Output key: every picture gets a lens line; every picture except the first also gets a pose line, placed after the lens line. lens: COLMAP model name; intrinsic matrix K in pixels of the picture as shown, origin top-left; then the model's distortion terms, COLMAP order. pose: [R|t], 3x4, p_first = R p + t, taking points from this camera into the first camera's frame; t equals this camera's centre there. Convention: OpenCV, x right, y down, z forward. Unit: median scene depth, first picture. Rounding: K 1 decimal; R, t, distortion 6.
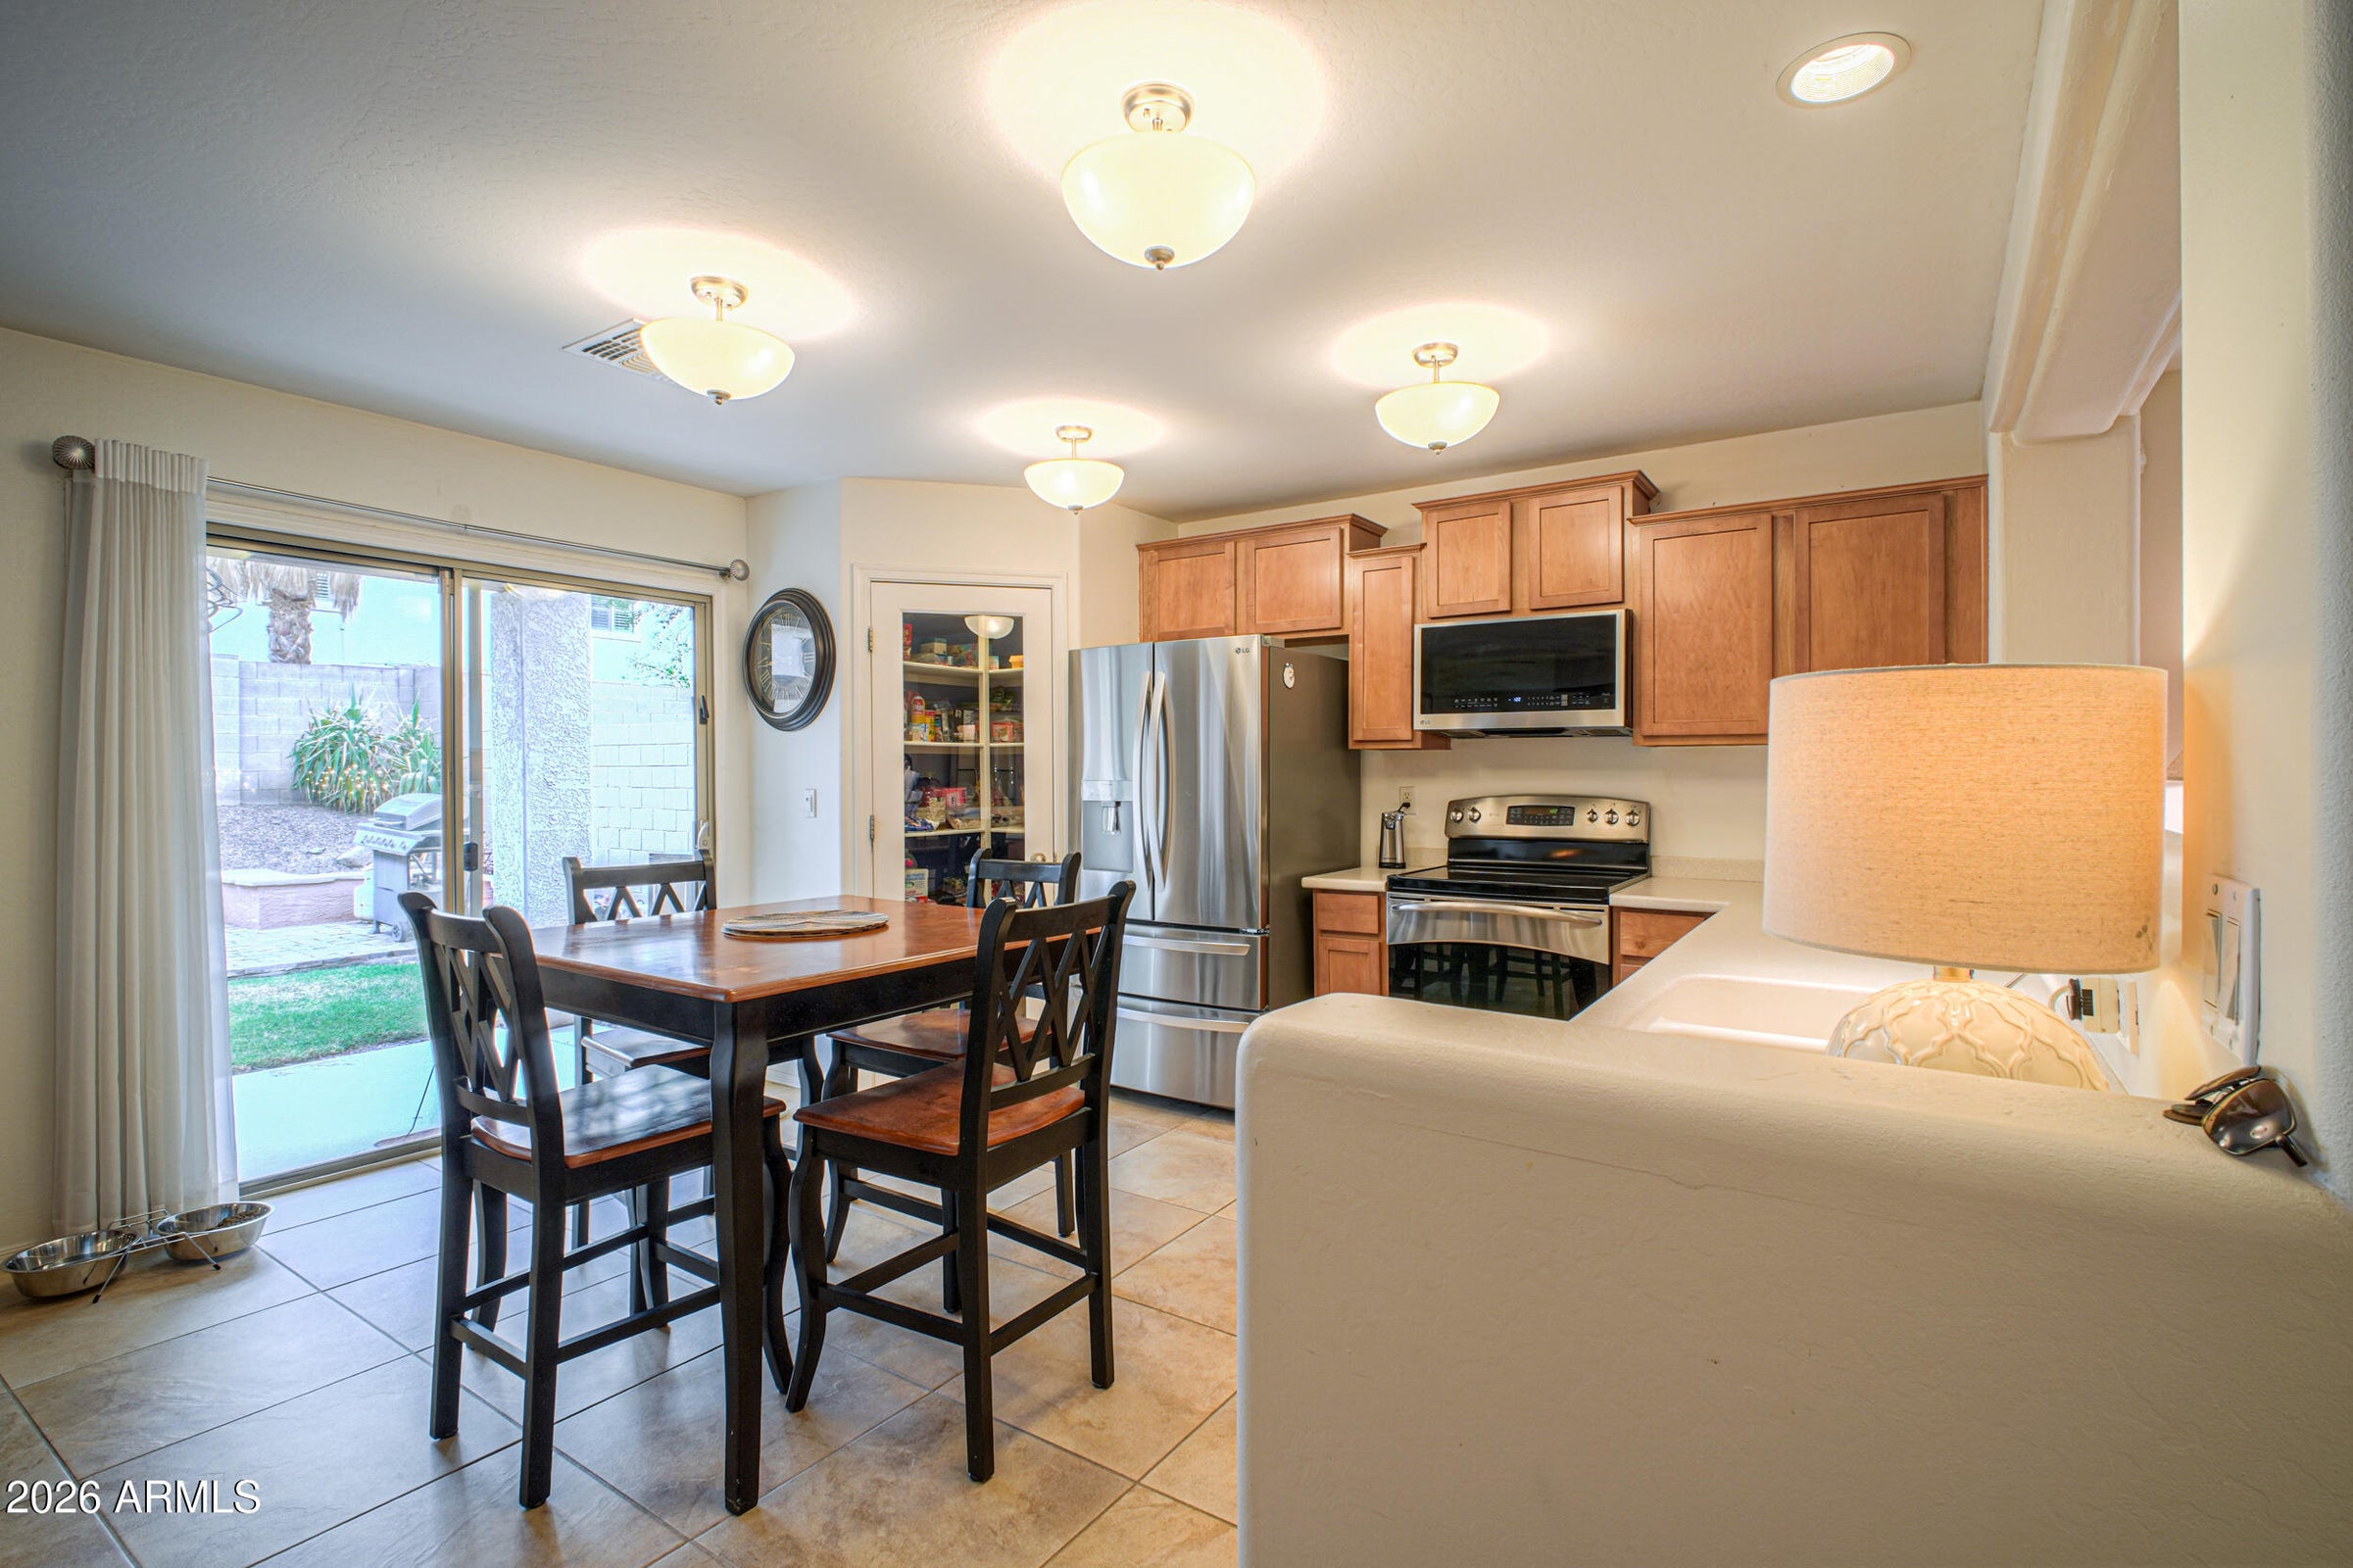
lens RADIAL K [[1082.1, 0, 1223.8], [0, 1082.1, 785.9], [0, 0, 1]] dist [-0.001696, -0.000520]
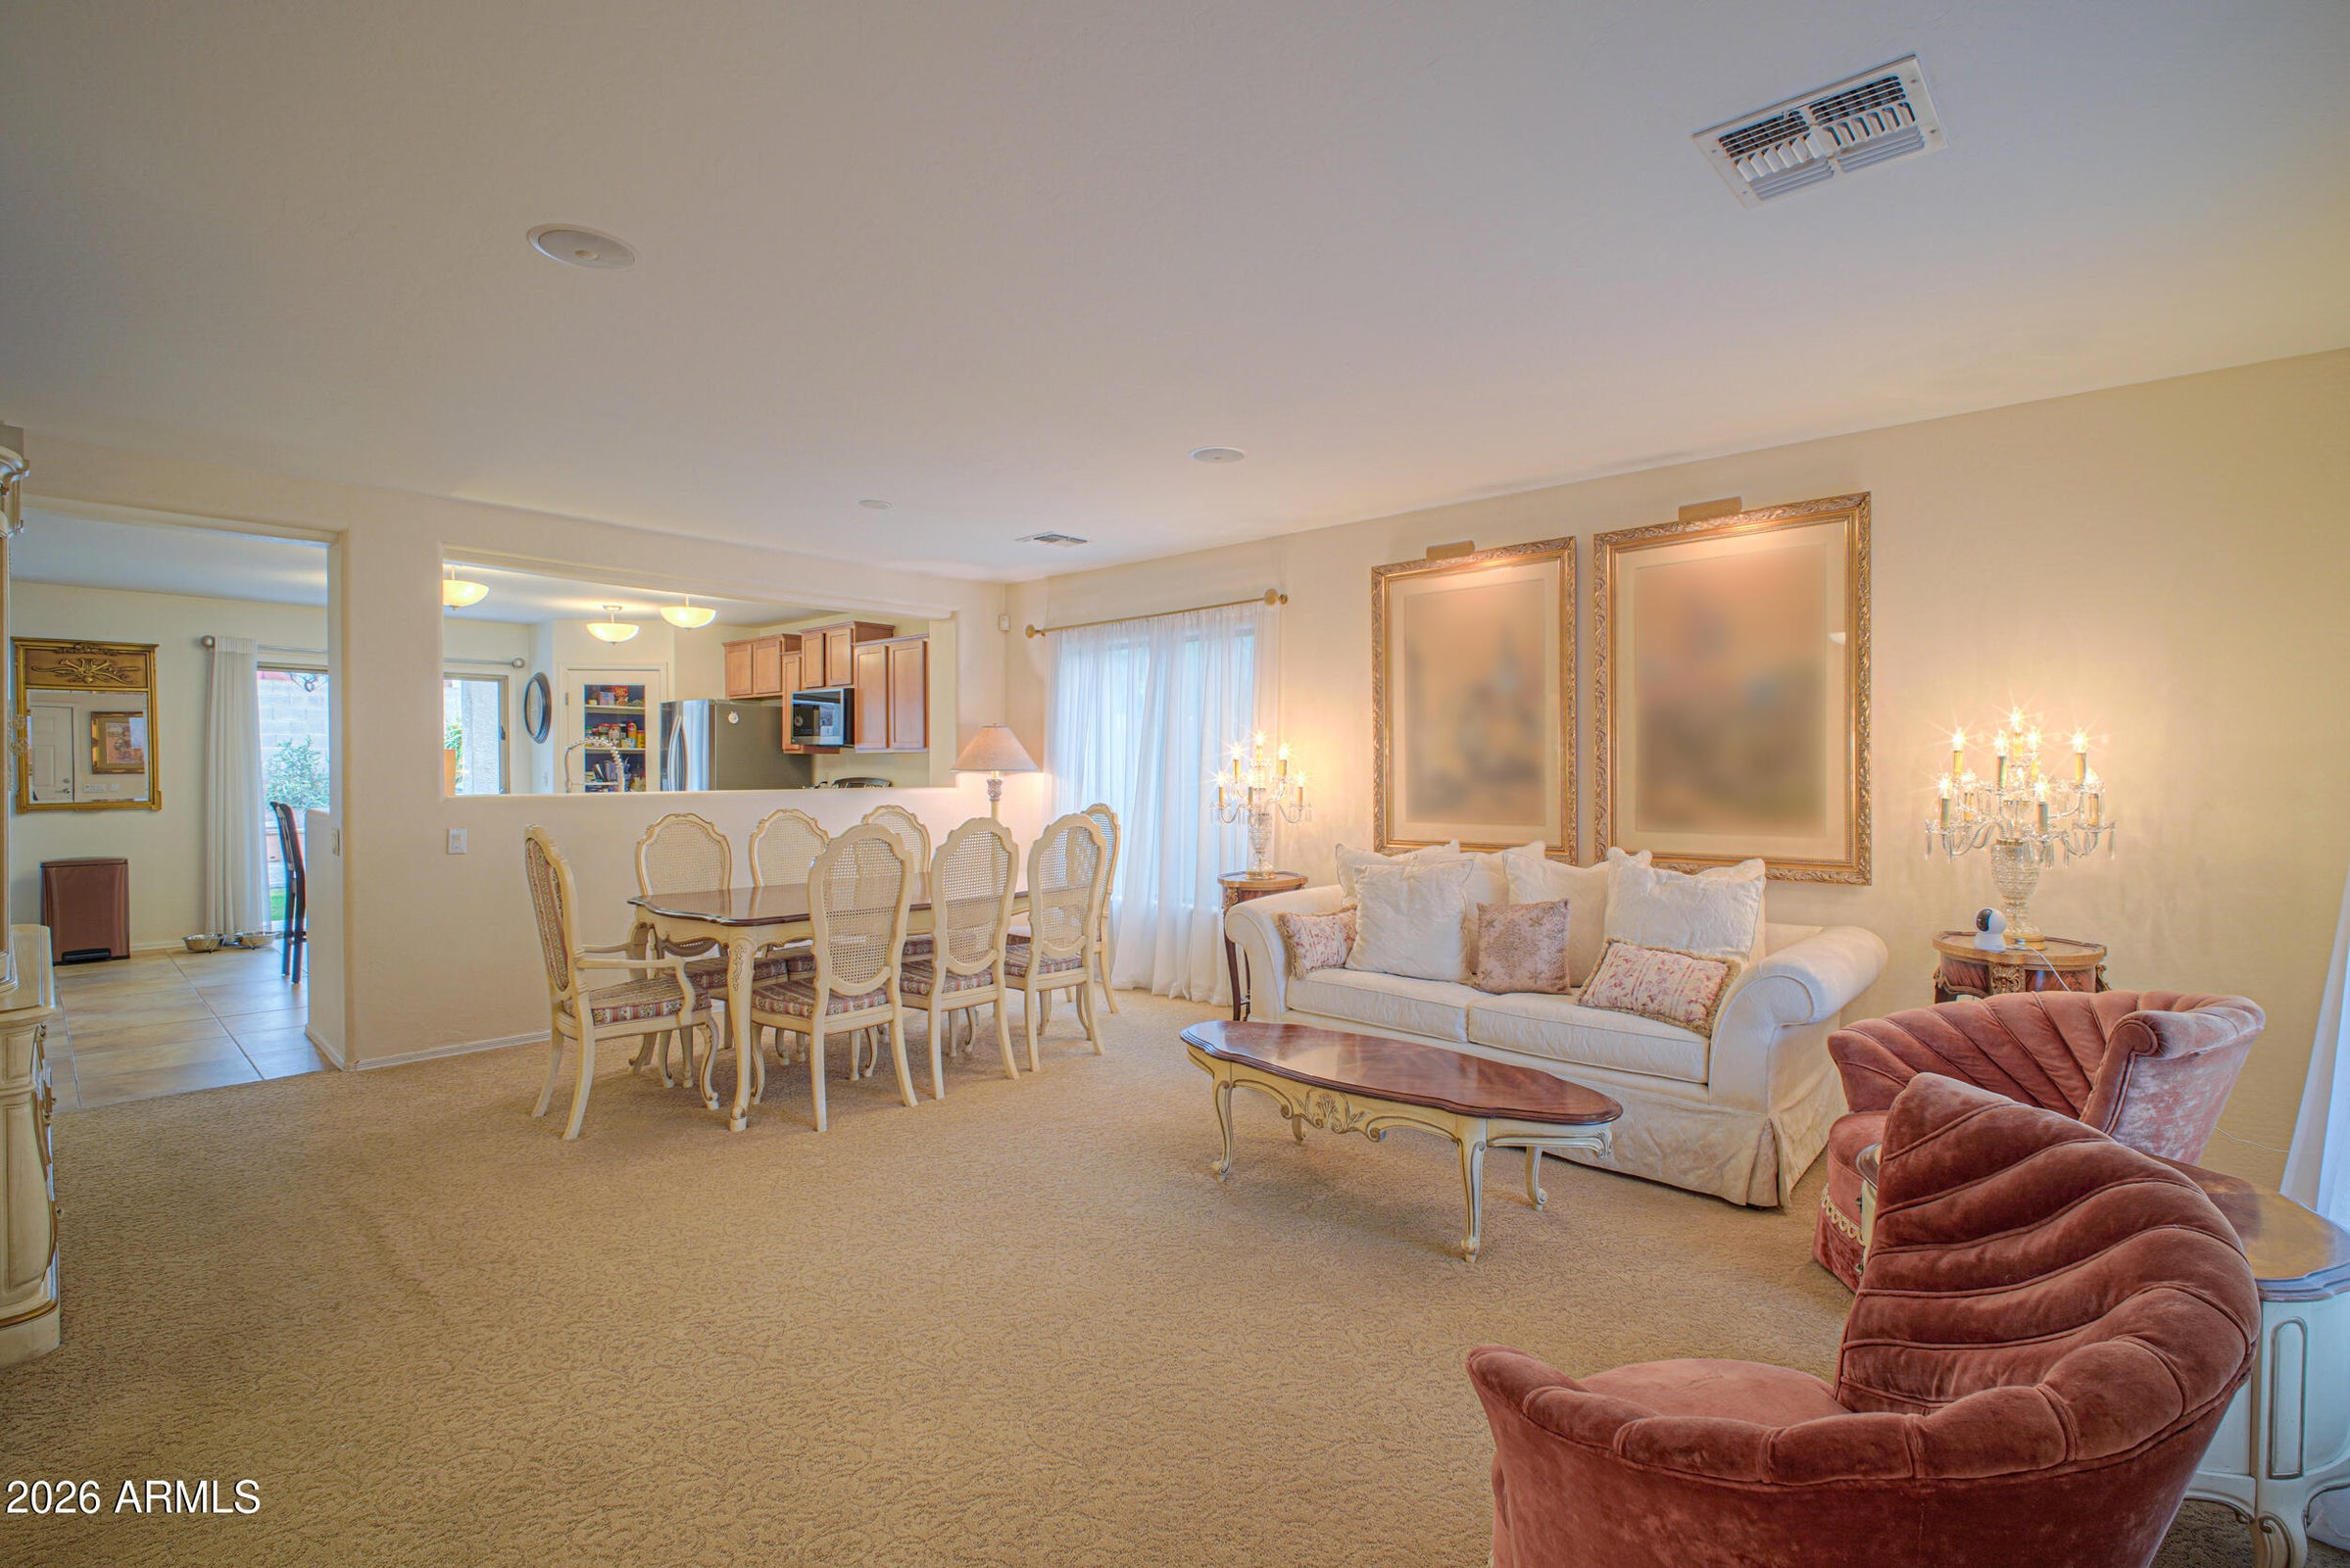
lens RADIAL K [[1043.2, 0, 1175.0], [0, 1043.2, 784.0], [0, 0, 1]] dist [0.000576, 0.000161]
pose [[0.988622, 0.005958, -0.150300, 1.402432], [-0.004500, 0.999939, 0.010041, 0.003047], [0.150351, -0.009250, 0.988589, -0.990803]]
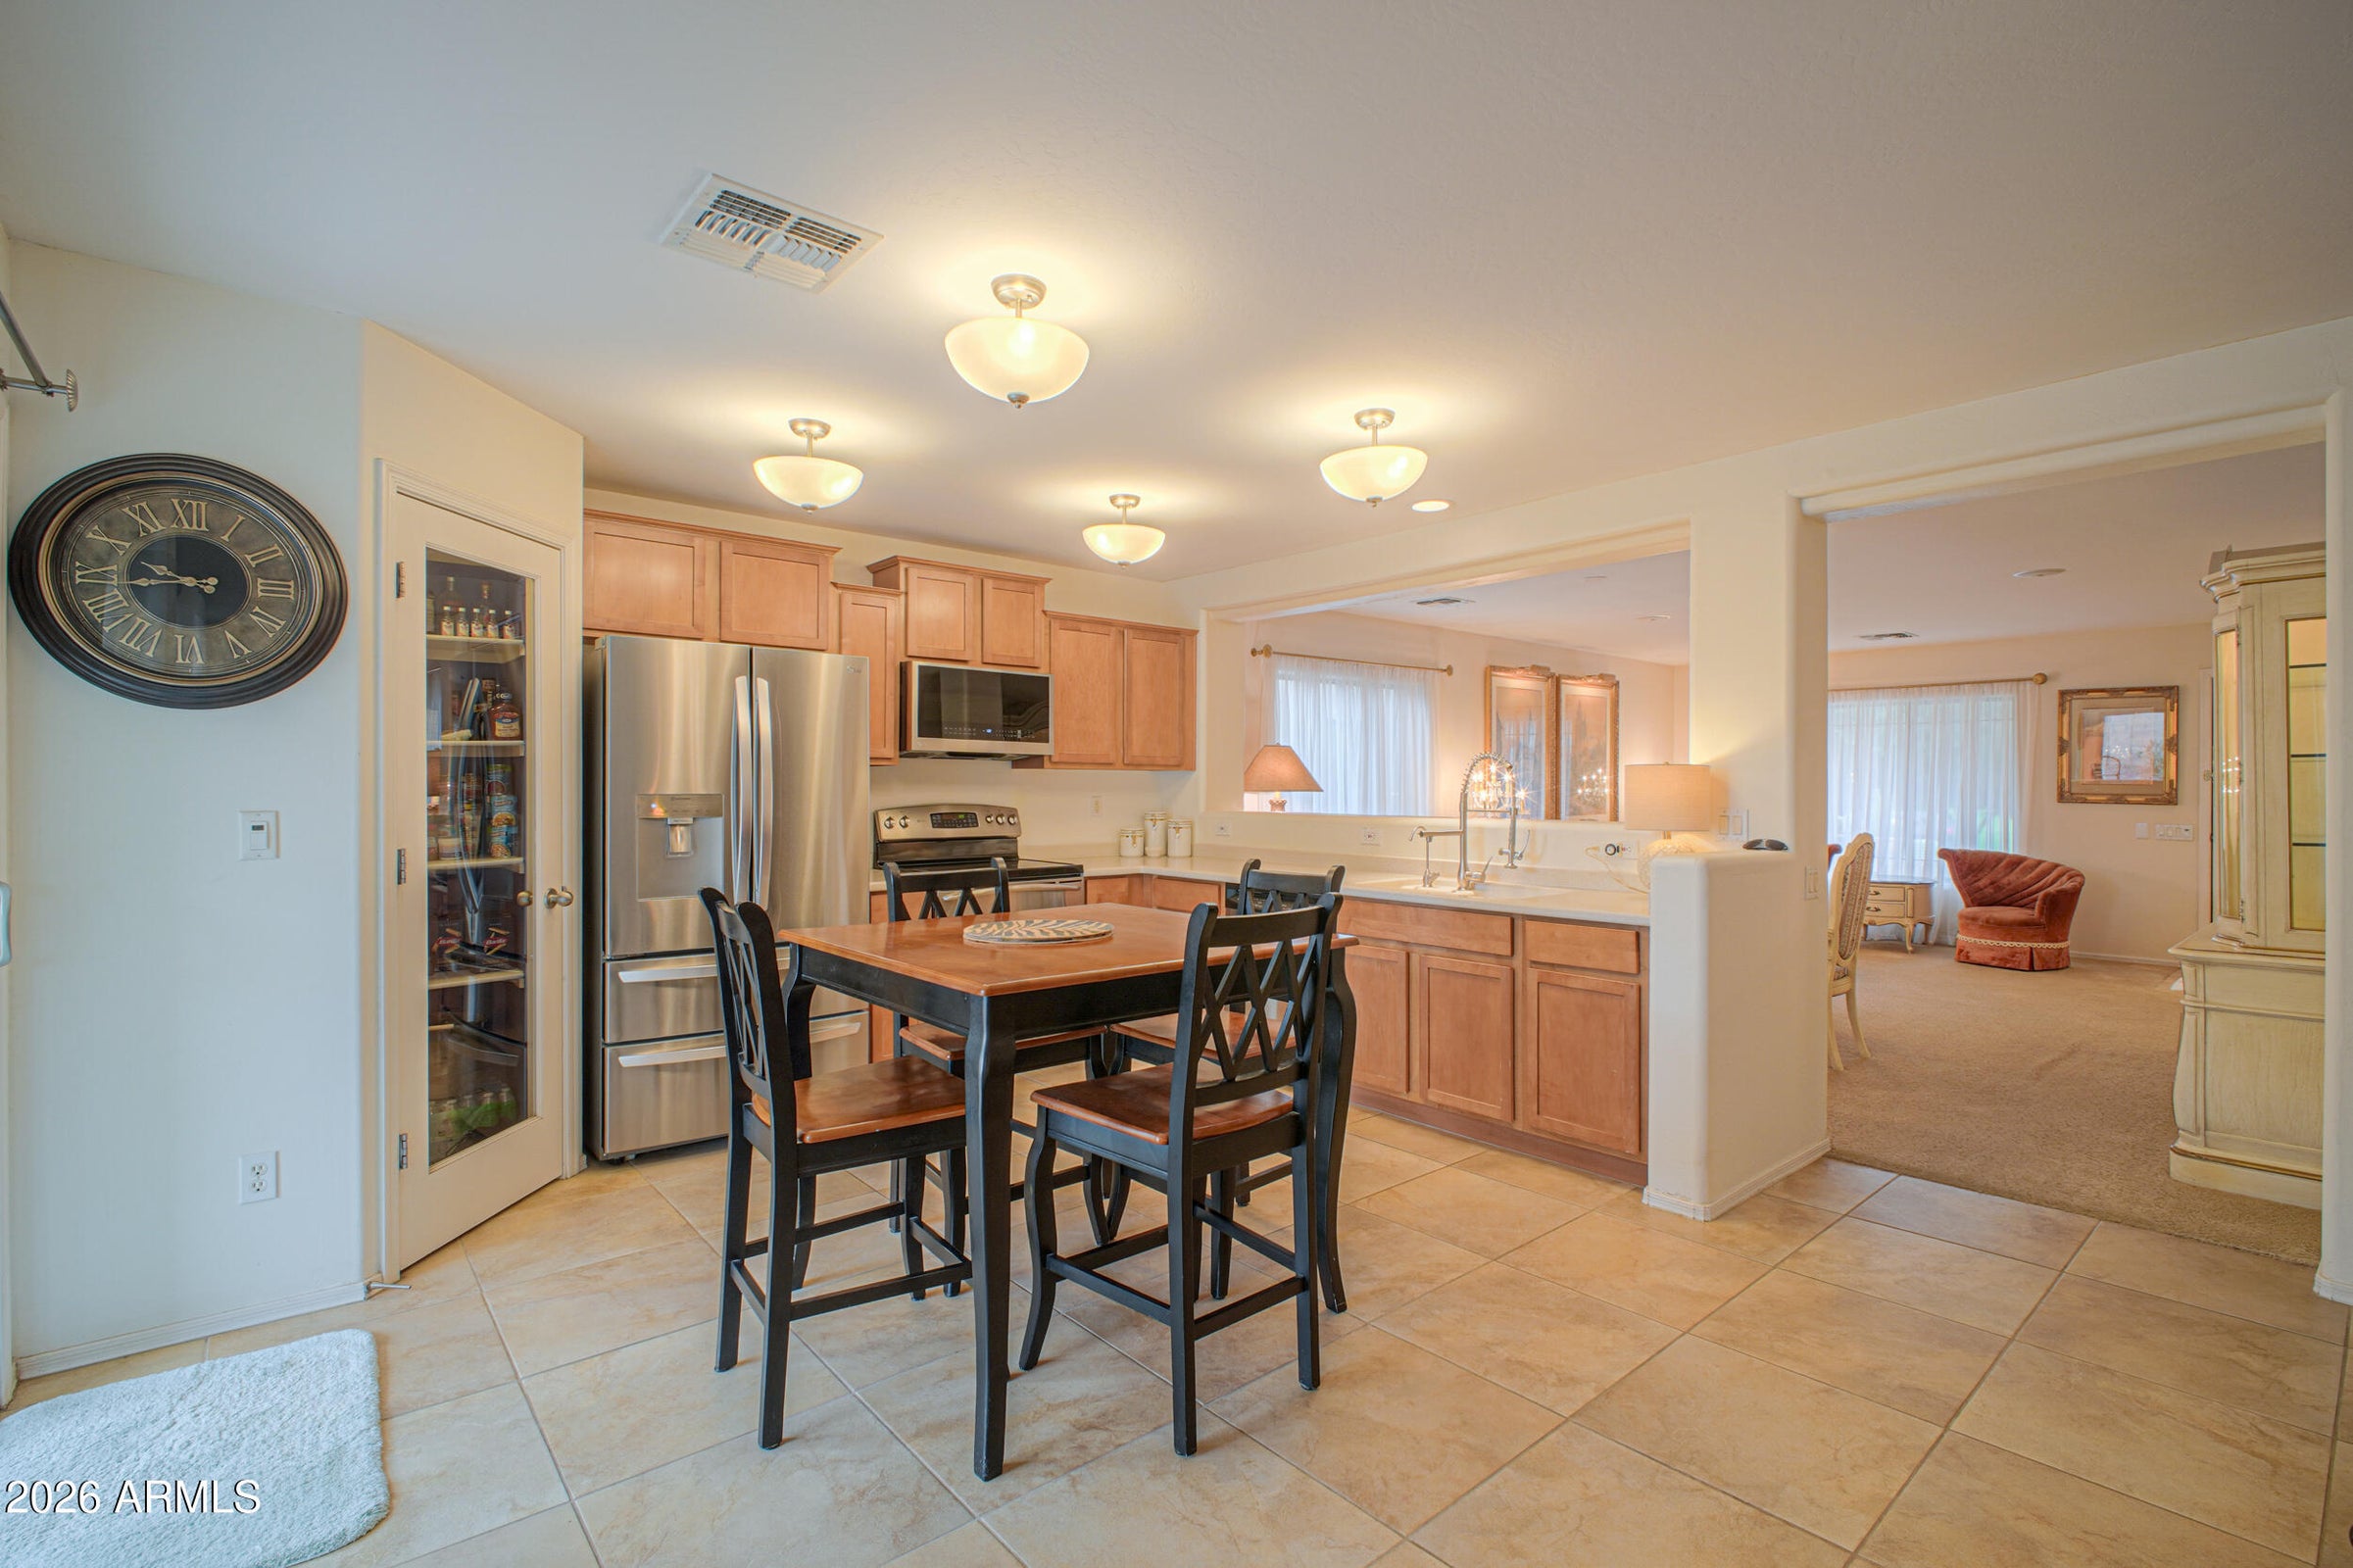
lens RADIAL K [[1087.1, 0, 1187.1], [0, 1087.1, 791.2], [0, 0, 1]] dist [-0.018093, -0.000612]
pose [[0.276380, 0.000014, 0.961048, -0.991171], [0.007970, 0.999966, -0.002307, -0.002056], [-0.961015, 0.008297, 0.276370, 0.435080]]
